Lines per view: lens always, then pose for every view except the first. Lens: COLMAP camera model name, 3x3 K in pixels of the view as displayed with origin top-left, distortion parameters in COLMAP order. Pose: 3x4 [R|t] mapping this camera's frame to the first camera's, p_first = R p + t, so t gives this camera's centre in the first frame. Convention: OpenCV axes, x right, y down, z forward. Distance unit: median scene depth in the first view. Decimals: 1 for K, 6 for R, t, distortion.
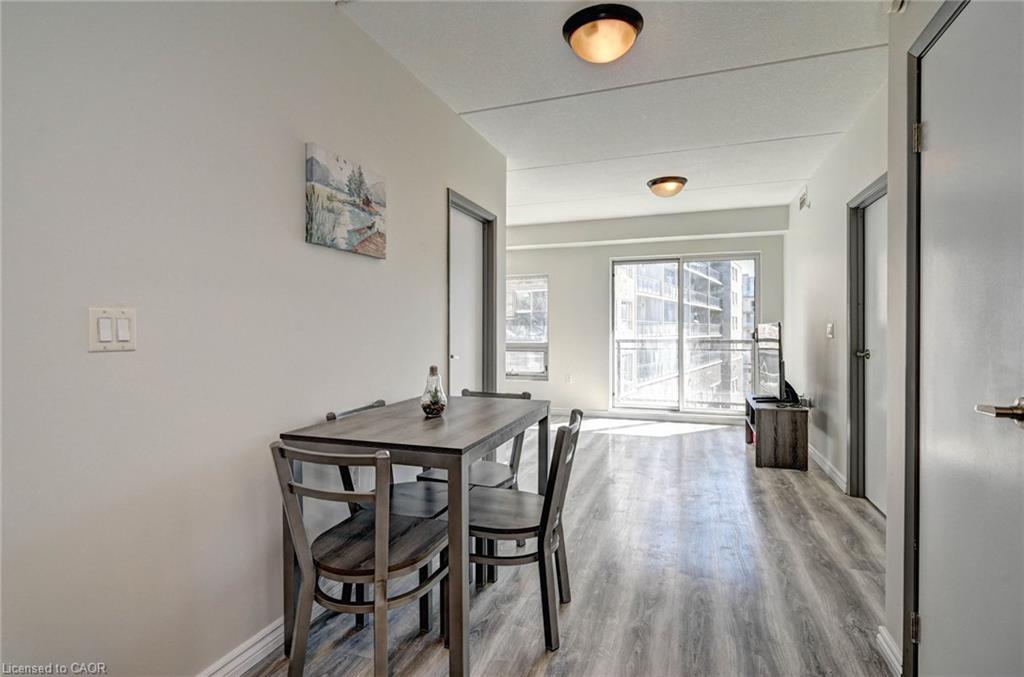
lens RADIAL K [[517.7, 0, 484.5], [0, 517.7, 326.8], [0, 0, 1]] dist [-0.008386, -0.002118]
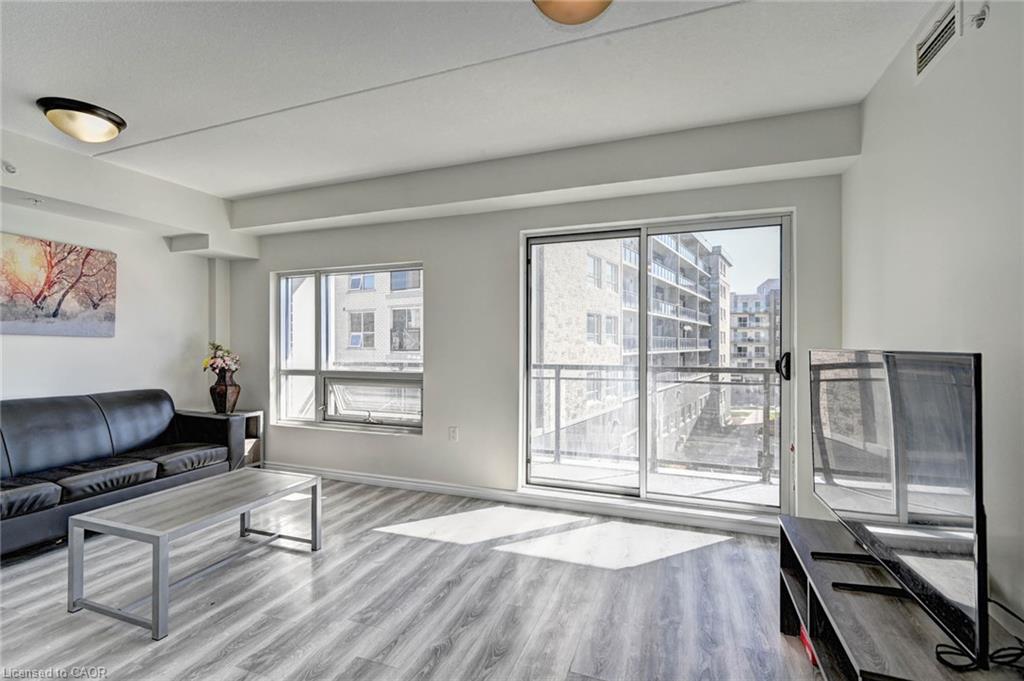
lens RADIAL K [[459.2, 0, 489.2], [0, 459.2, 344.3], [0, 0, 1]] dist [0.008434, 0.000058]
pose [[0.999833, 0.006435, -0.017130, 0.657824], [-0.006250, 0.999922, 0.010851, -0.031516], [0.017198, -0.010742, 0.999794, 1.410948]]
